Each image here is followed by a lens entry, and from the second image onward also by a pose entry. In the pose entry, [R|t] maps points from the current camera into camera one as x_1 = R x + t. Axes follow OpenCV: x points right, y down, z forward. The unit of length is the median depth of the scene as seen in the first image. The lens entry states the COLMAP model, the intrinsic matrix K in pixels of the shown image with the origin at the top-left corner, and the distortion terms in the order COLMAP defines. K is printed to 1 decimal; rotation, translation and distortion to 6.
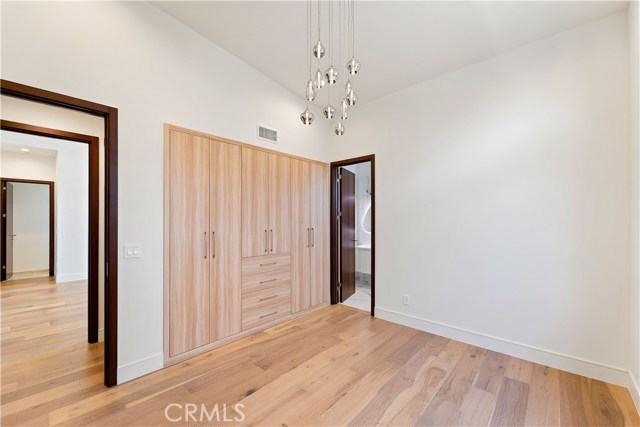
lens RADIAL K [[259.7, 0, 323.8], [0, 259.7, 216.0], [0, 0, 1]] dist [0.004162, -0.003178]
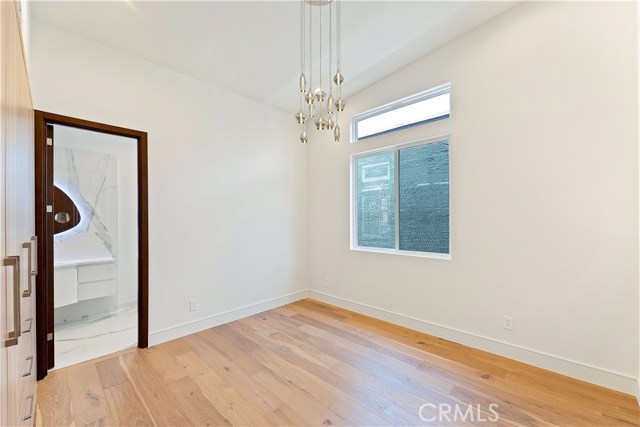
lens RADIAL K [[259.7, 0, 319.6], [0, 259.7, 217.4], [0, 0, 1]] dist [0.004162, -0.003178]
pose [[0.040043, 0.002309, 0.999195, -0.935271], [-0.003695, 0.999991, -0.002163, 0.008914], [-0.999191, -0.003605, 0.040051, 0.790478]]
